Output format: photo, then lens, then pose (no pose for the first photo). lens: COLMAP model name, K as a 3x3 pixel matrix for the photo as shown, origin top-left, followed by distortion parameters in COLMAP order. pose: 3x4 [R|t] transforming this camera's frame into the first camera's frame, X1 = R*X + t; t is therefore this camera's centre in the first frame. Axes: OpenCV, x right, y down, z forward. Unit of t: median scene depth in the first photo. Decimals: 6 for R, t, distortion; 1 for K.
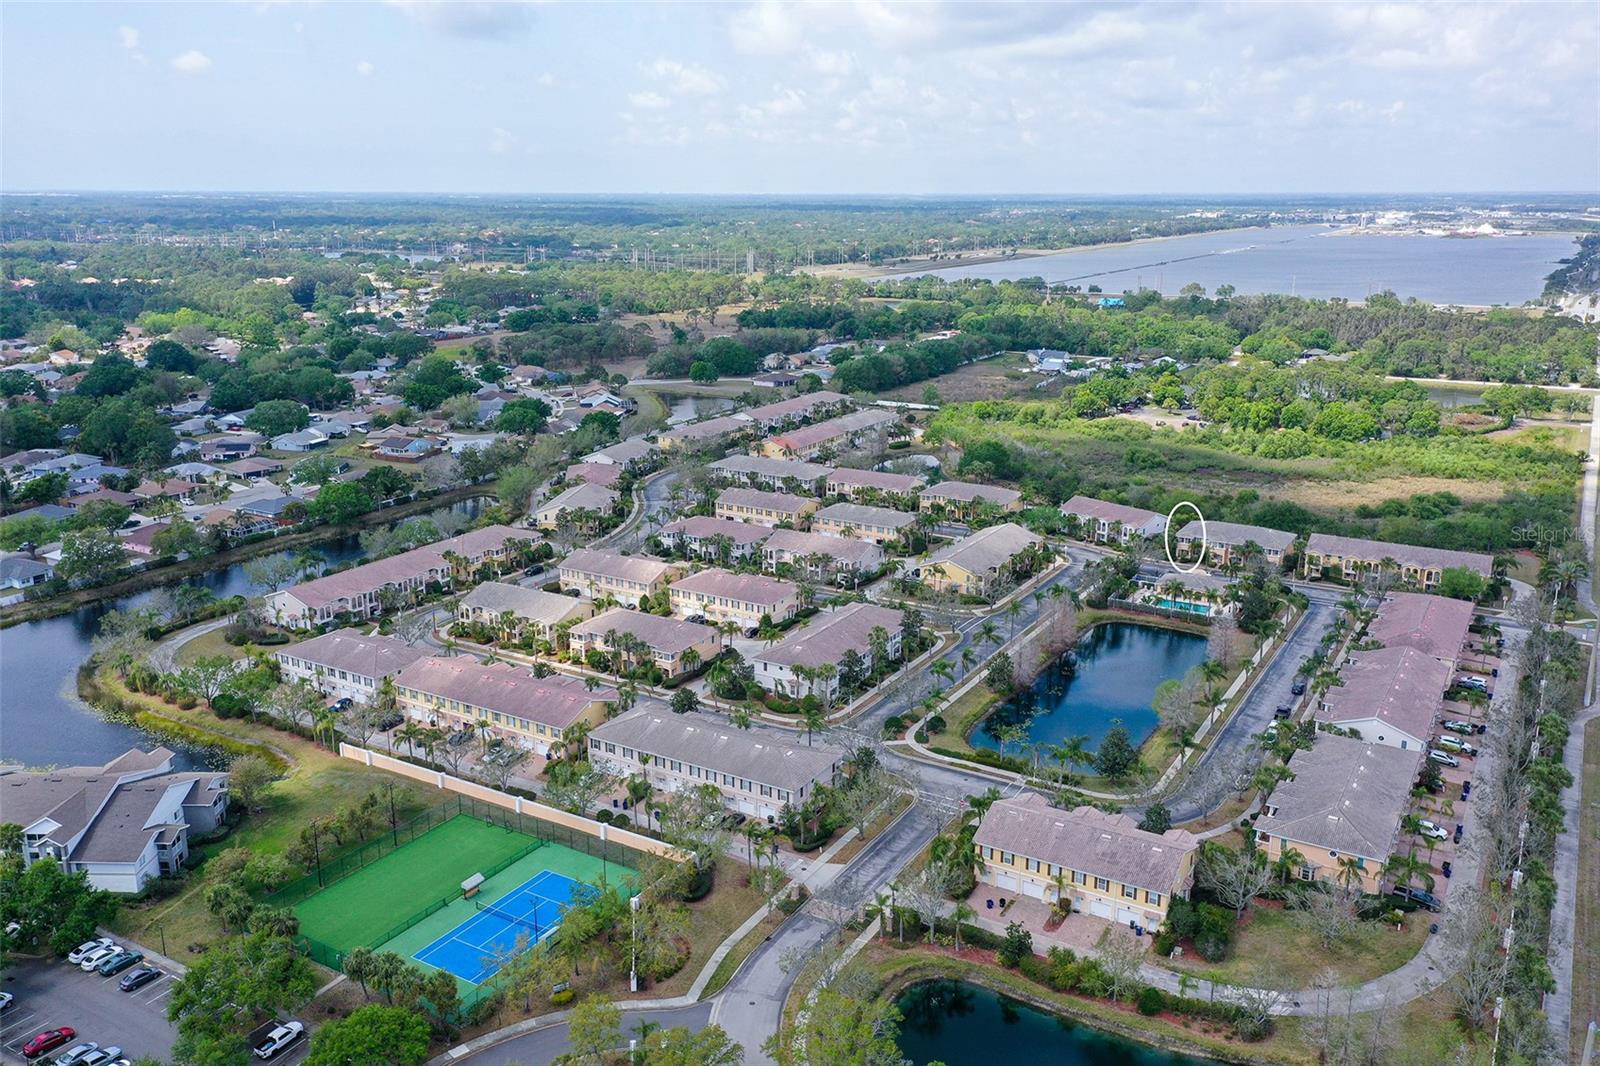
lens RADIAL K [[1291.1, 0, 800.0], [0, 1291.1, 533.0], [0, 0, 1]] dist [0.016591, -0.001202]
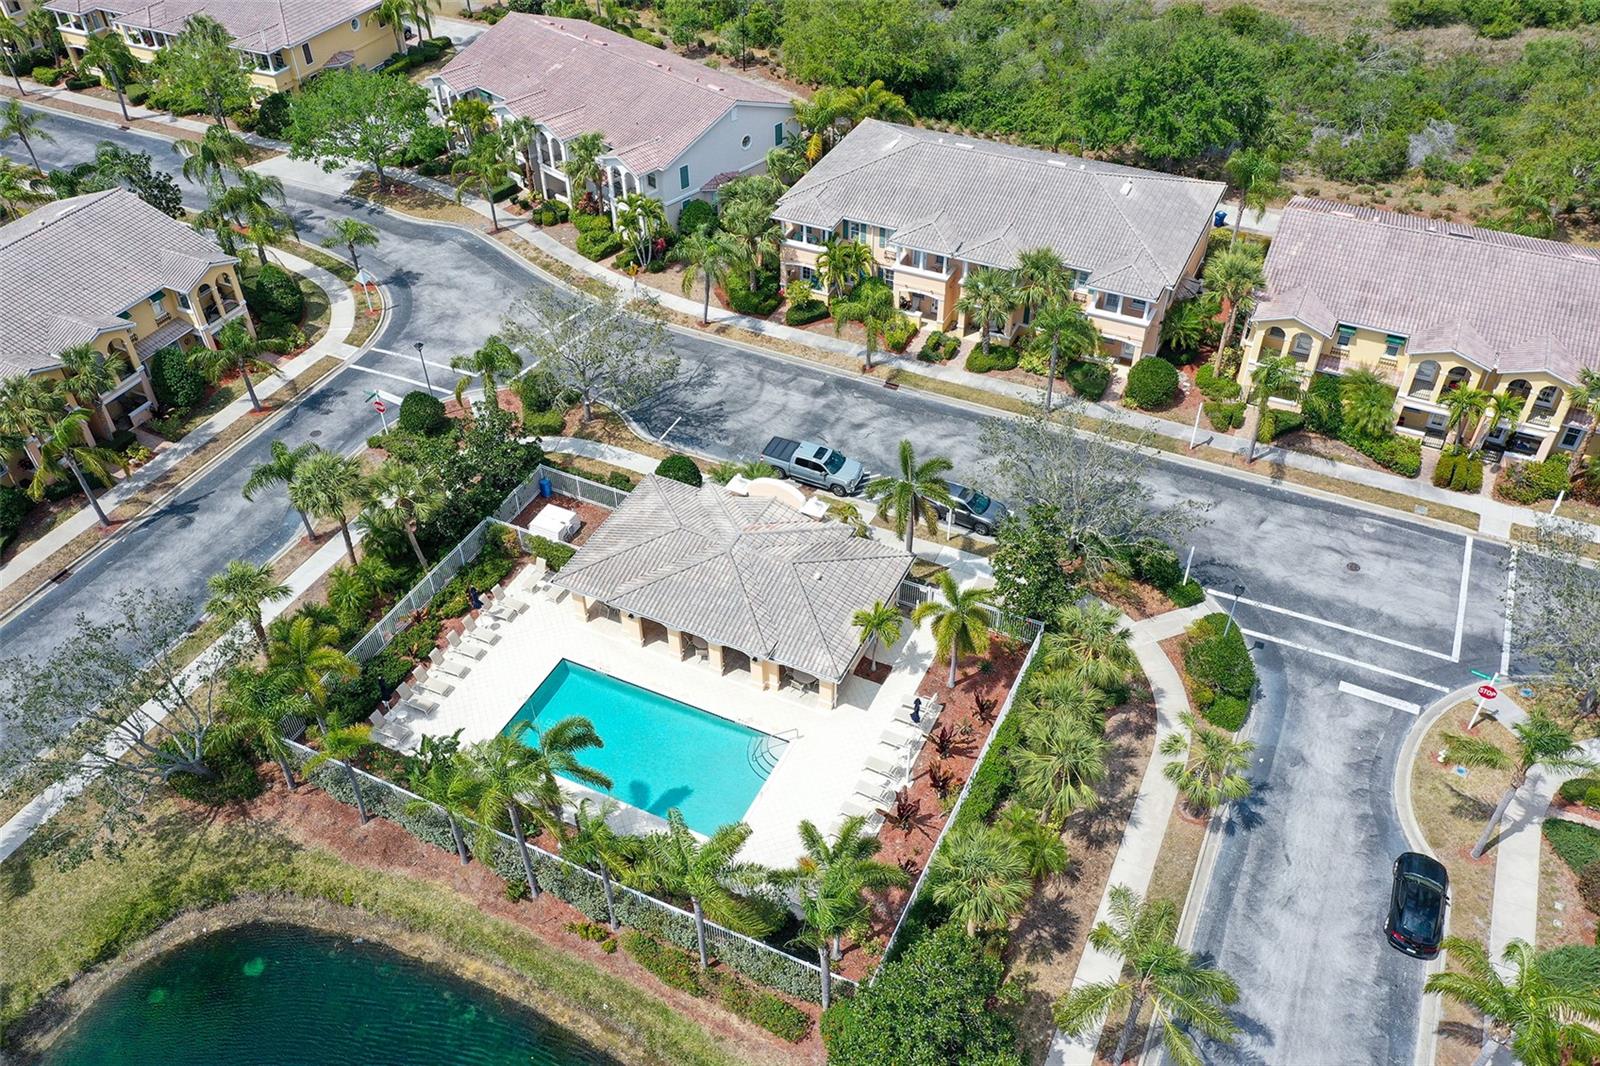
lens RADIAL K [[1276.3, 0, 800.0], [0, 1276.3, 533.0], [0, 0, 1]] dist [0.023542, 0.000206]
pose [[0.995593, -0.068769, 0.063768, 0.264269], [0.033742, 0.897066, 0.440607, -0.051573], [-0.087504, -0.436513, 0.895432, 0.711038]]
